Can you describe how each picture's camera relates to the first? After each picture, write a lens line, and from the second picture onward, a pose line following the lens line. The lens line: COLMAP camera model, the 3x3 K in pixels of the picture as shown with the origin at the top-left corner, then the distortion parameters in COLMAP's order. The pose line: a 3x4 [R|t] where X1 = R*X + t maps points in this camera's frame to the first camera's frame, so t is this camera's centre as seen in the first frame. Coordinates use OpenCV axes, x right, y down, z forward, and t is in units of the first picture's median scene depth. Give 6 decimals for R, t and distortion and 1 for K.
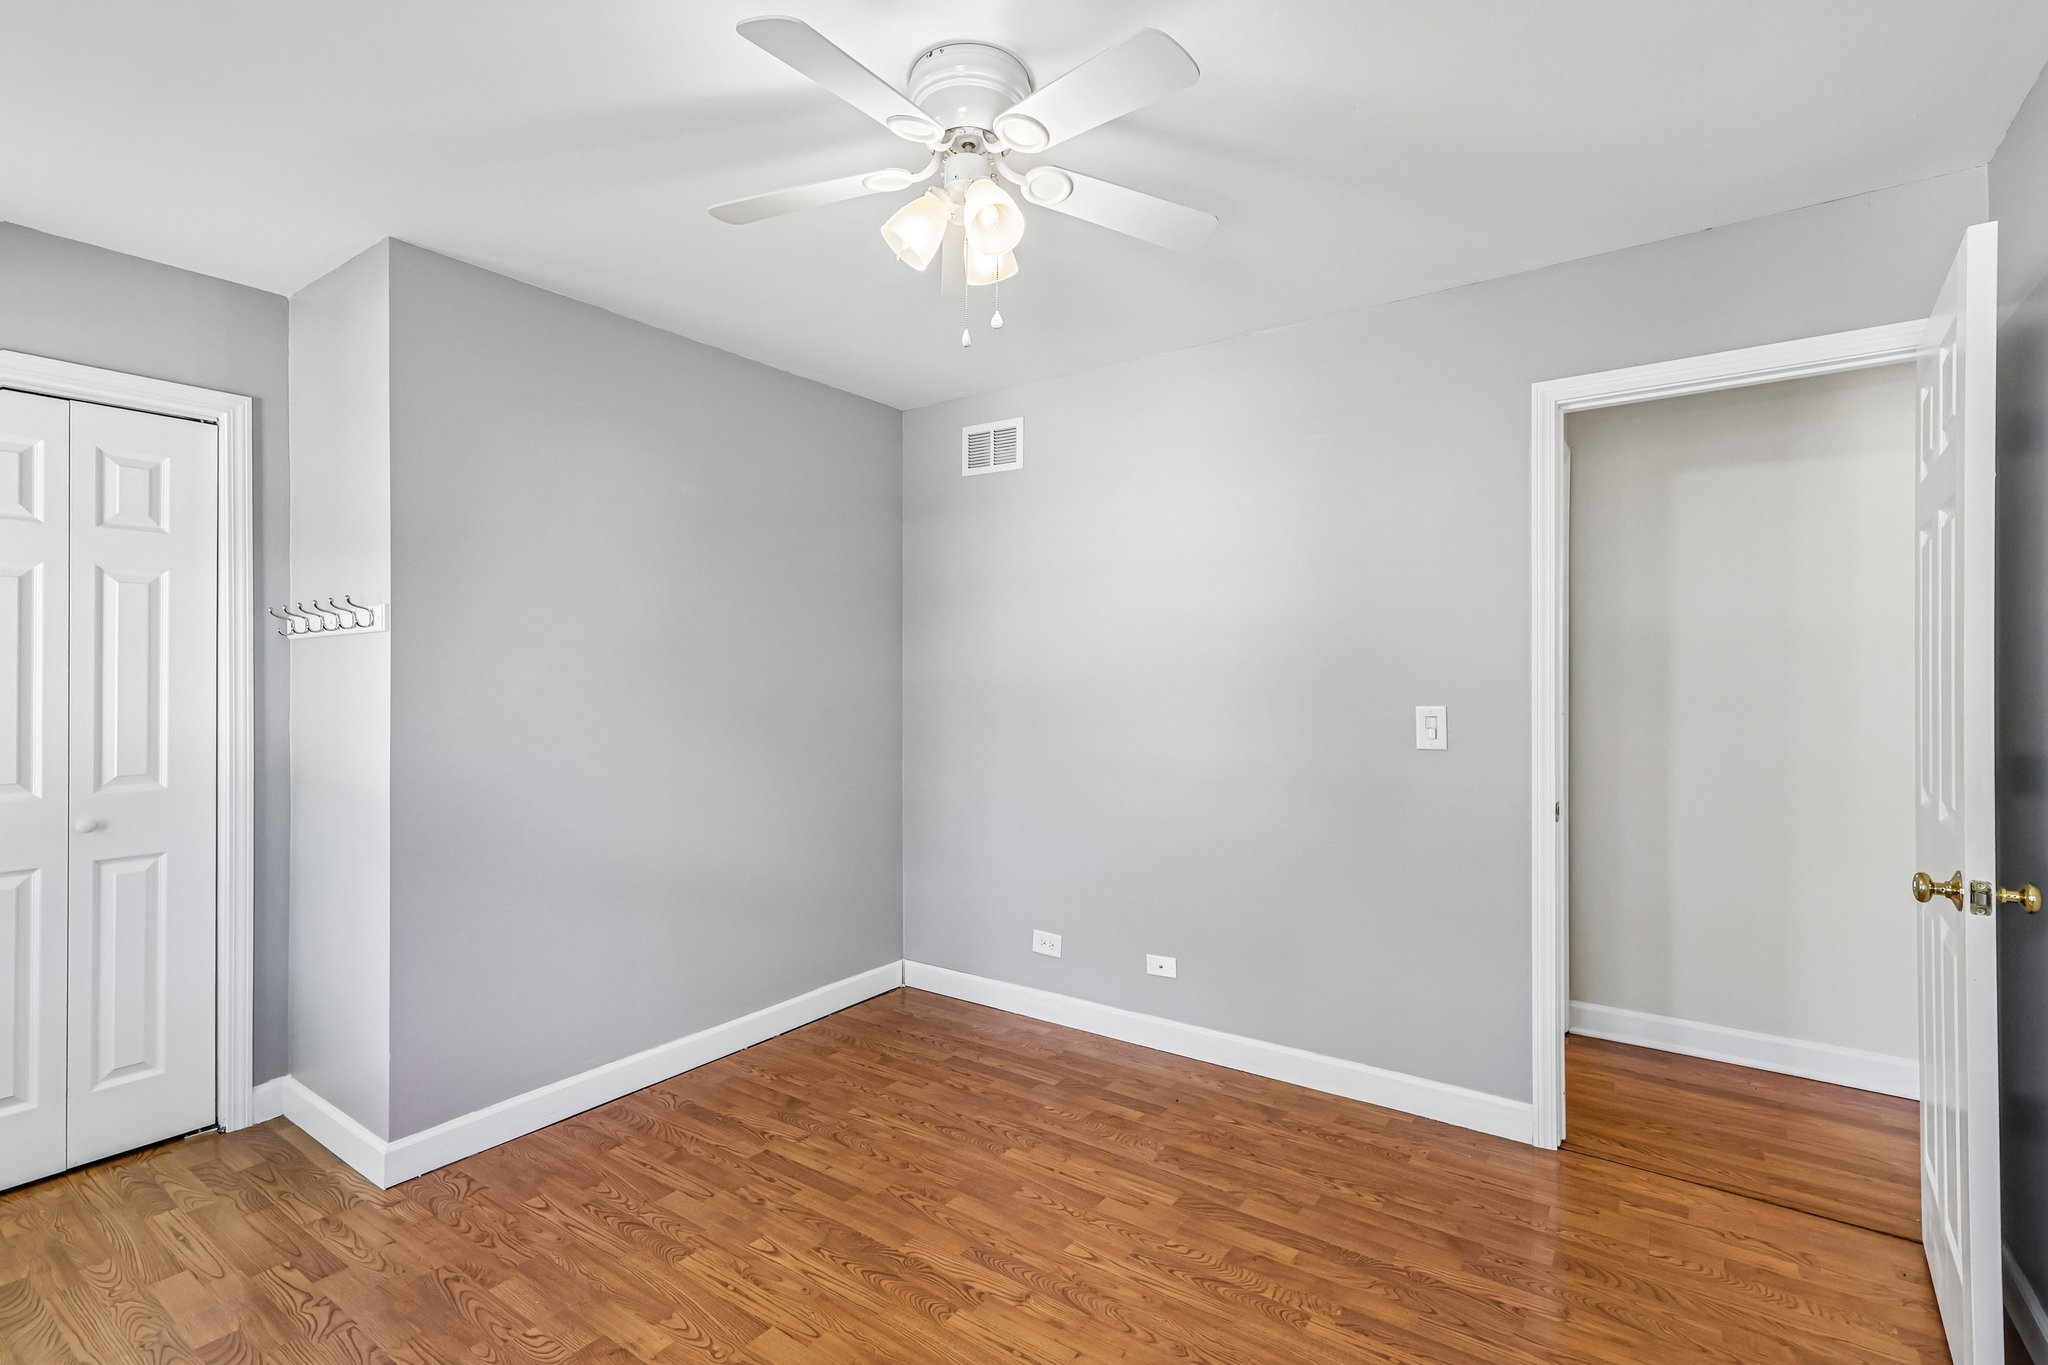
lens RADIAL K [[943.2, 0, 1019.5], [0, 943.2, 680.2], [0, 0, 1]] dist [0.012680, 0.001964]
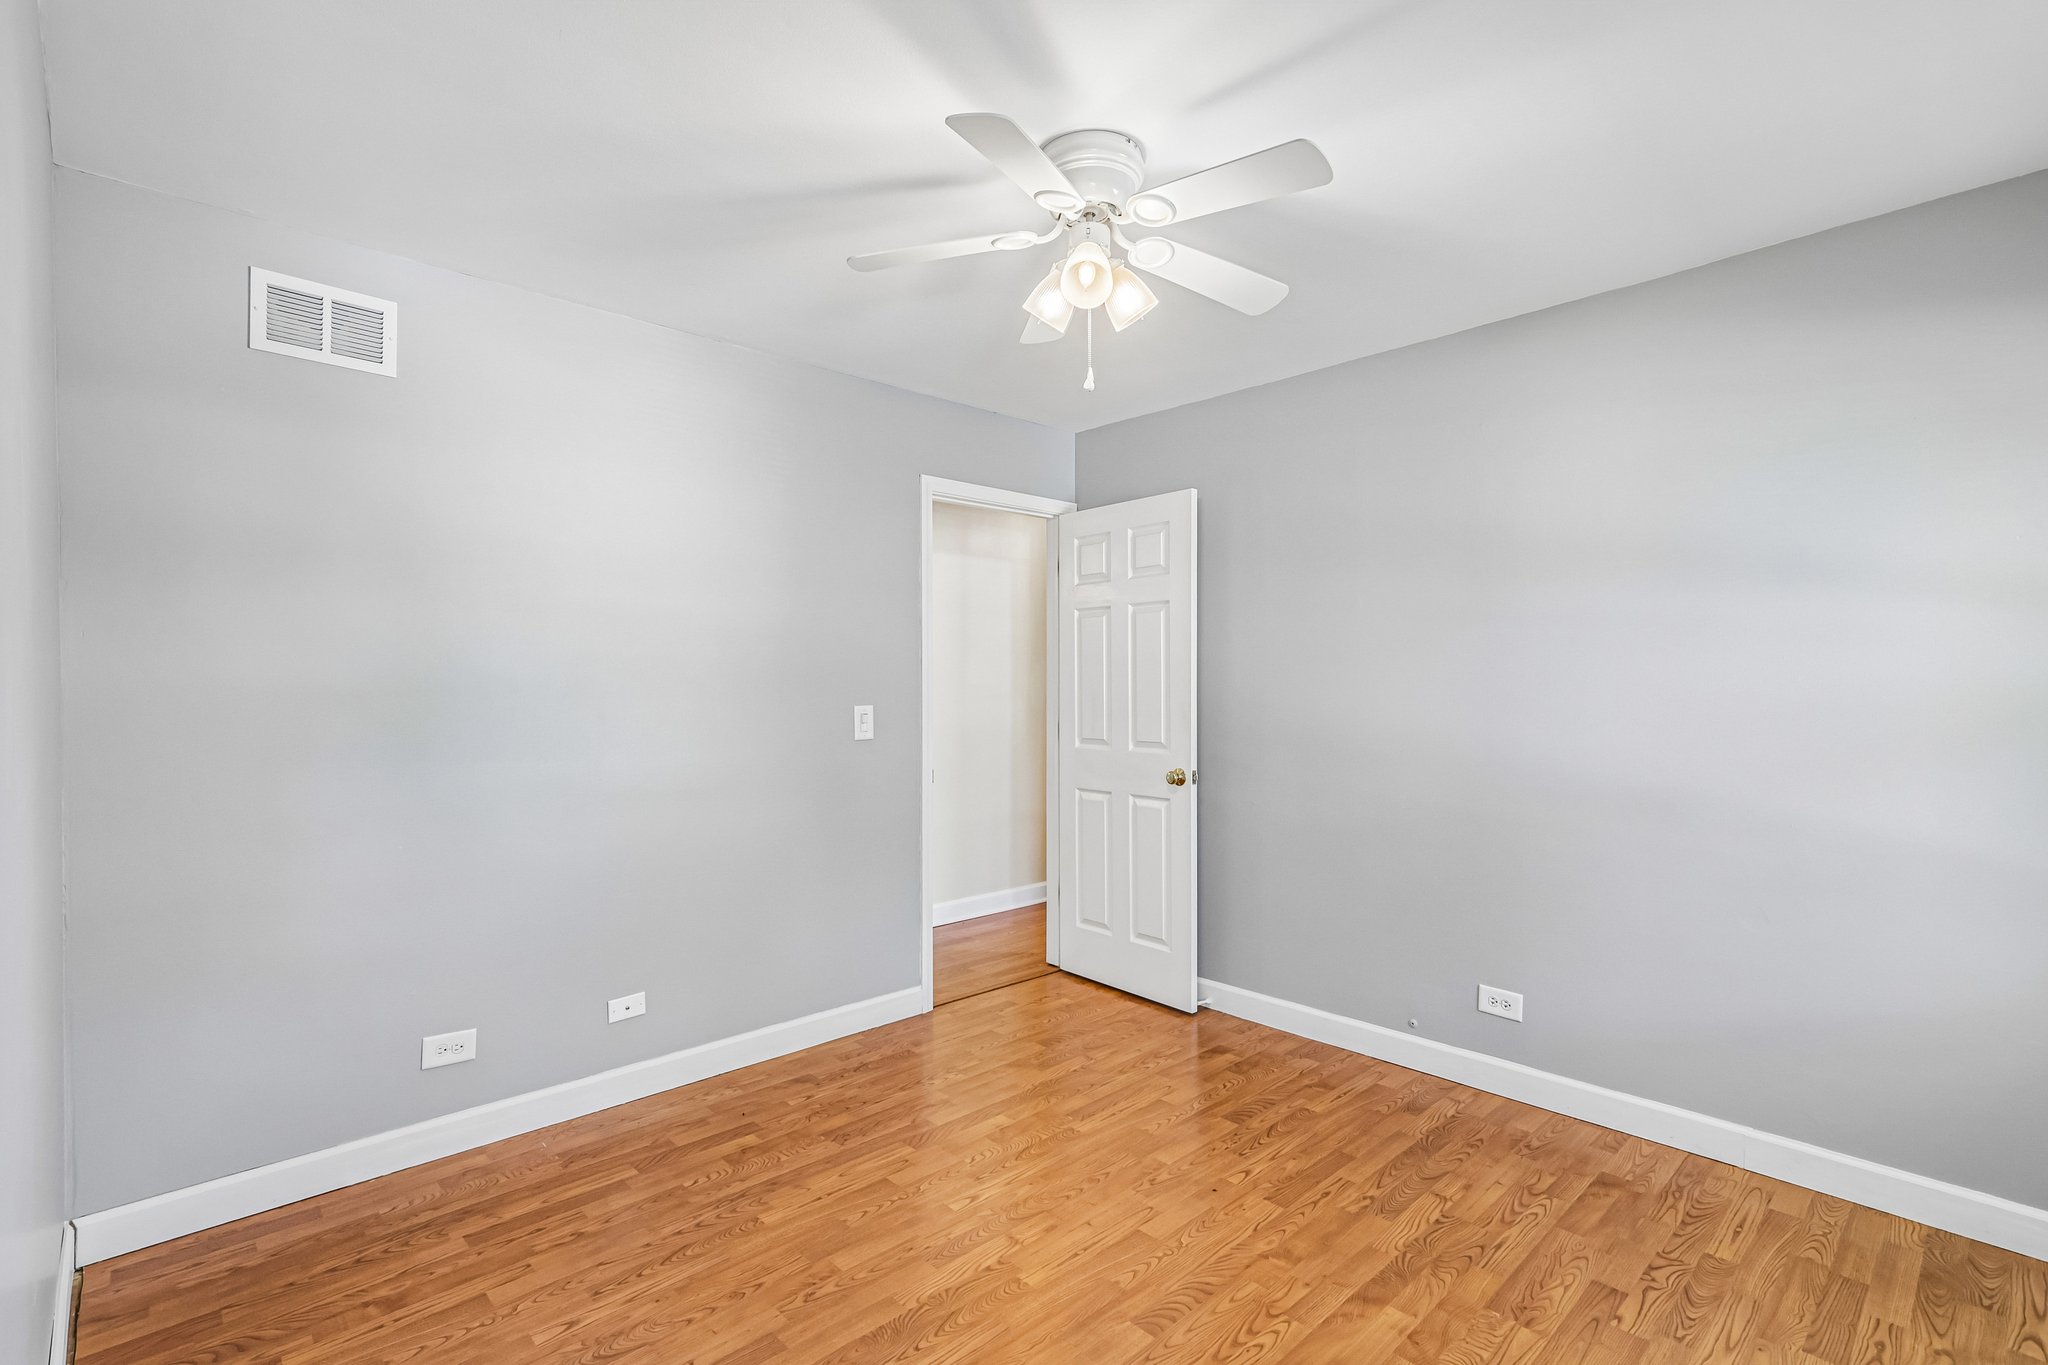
lens RADIAL K [[943.2, 0, 1018.4], [0, 943.2, 680.9], [0, 0, 1]] dist [0.012680, 0.001964]
pose [[0.197501, 0.005982, 0.980285, -0.767635], [-0.001242, 0.999982, -0.005852, 0.000893], [-0.980302, -0.000062, 0.197504, 0.545386]]
